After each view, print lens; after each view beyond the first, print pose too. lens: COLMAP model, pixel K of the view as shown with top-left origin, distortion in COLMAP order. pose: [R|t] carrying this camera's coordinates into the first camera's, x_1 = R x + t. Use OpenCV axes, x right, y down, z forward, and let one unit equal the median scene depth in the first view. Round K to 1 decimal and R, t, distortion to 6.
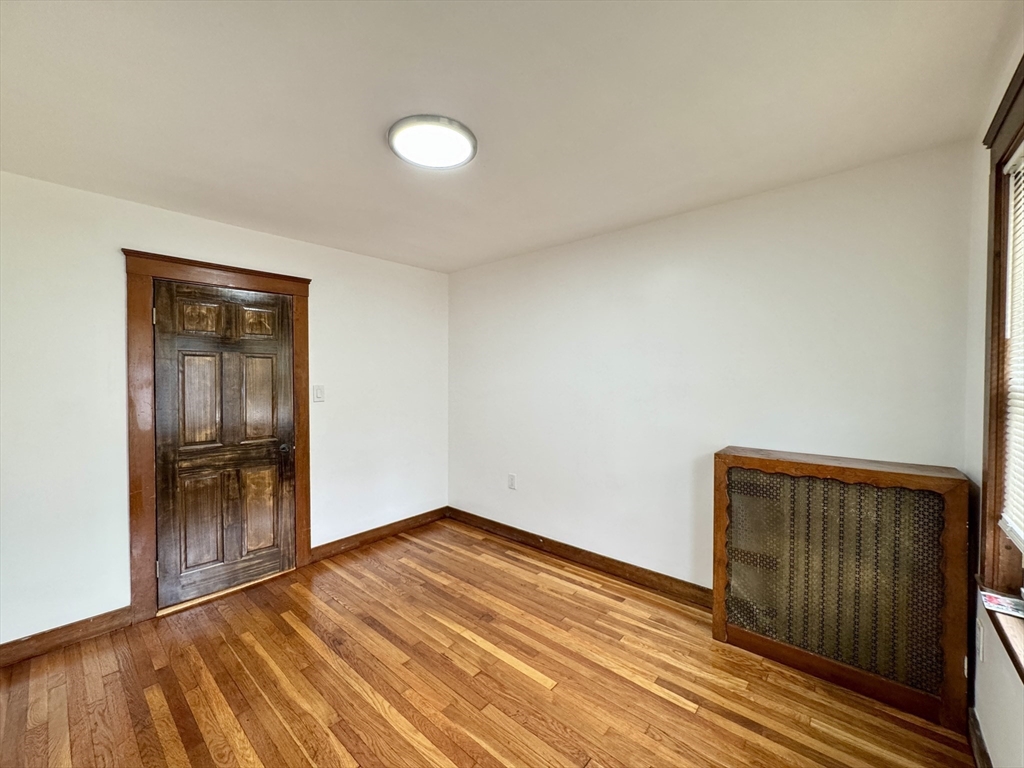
lens RADIAL K [[409.0, 0, 510.9], [0, 409.0, 384.7], [0, 0, 1]] dist [-0.003183, -0.000163]
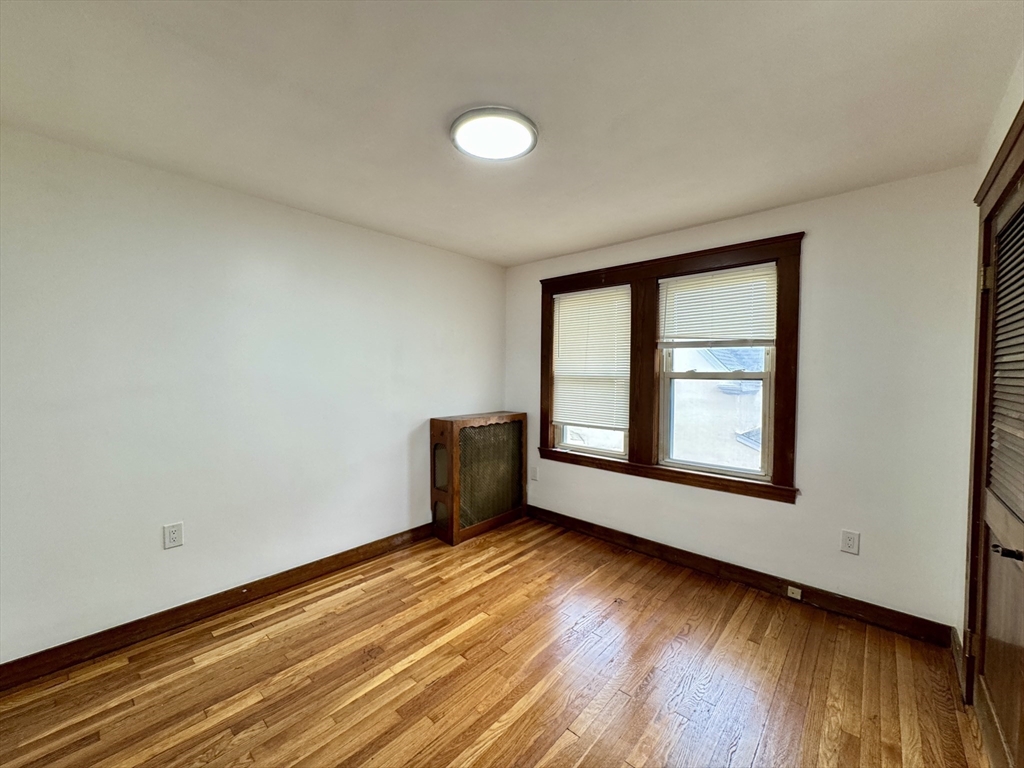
lens RADIAL K [[409.0, 0, 510.9], [0, 409.0, 384.7], [0, 0, 1]] dist [-0.003183, -0.000163]
pose [[0.010008, -0.028381, 0.999547, -0.901092], [0.013342, 0.999512, 0.028246, -0.004955], [-0.999861, 0.013054, 0.010382, 0.711304]]
